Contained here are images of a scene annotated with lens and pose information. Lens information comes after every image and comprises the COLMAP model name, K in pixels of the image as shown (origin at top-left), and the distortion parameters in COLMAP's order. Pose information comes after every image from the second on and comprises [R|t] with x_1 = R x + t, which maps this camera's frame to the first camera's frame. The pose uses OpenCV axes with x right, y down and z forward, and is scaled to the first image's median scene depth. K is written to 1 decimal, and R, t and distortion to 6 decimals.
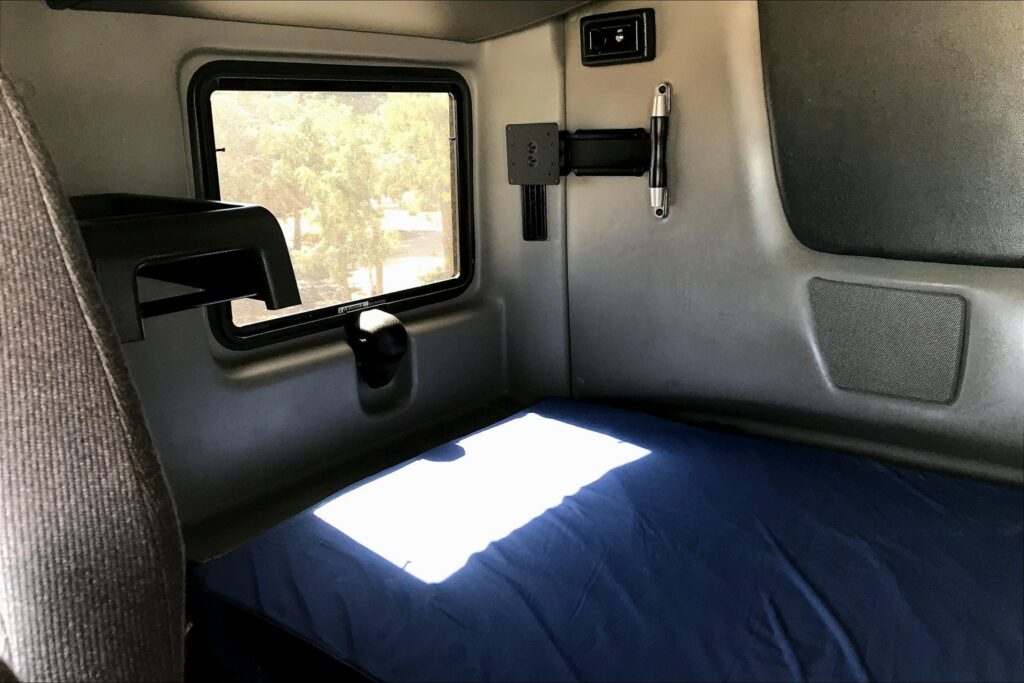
lens RADIAL K [[851.4, 0, 511.1], [0, 851.4, 336.3], [0, 0, 1]] dist [0.055776, -0.060804]
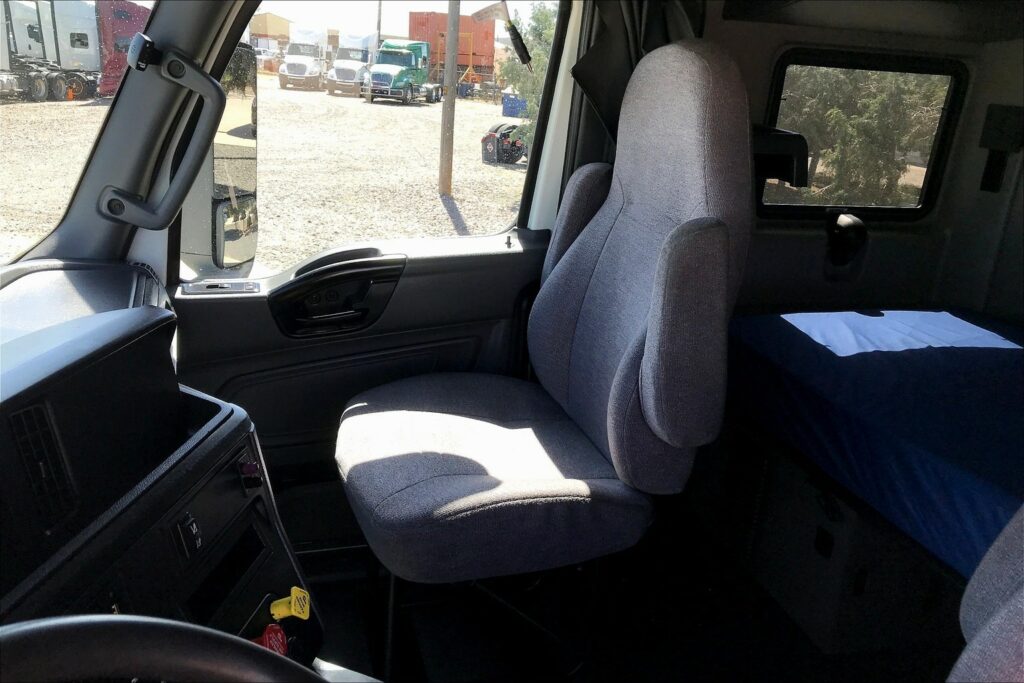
lens RADIAL K [[851.4, 0, 511.1], [0, 851.4, 336.3], [0, 0, 1]] dist [0.055776, -0.060804]
pose [[0.824276, 0.274163, -0.495382, 0.159186], [-0.236743, 0.961678, 0.138306, 0.108544], [0.514317, 0.003276, 0.857594, -0.618980]]
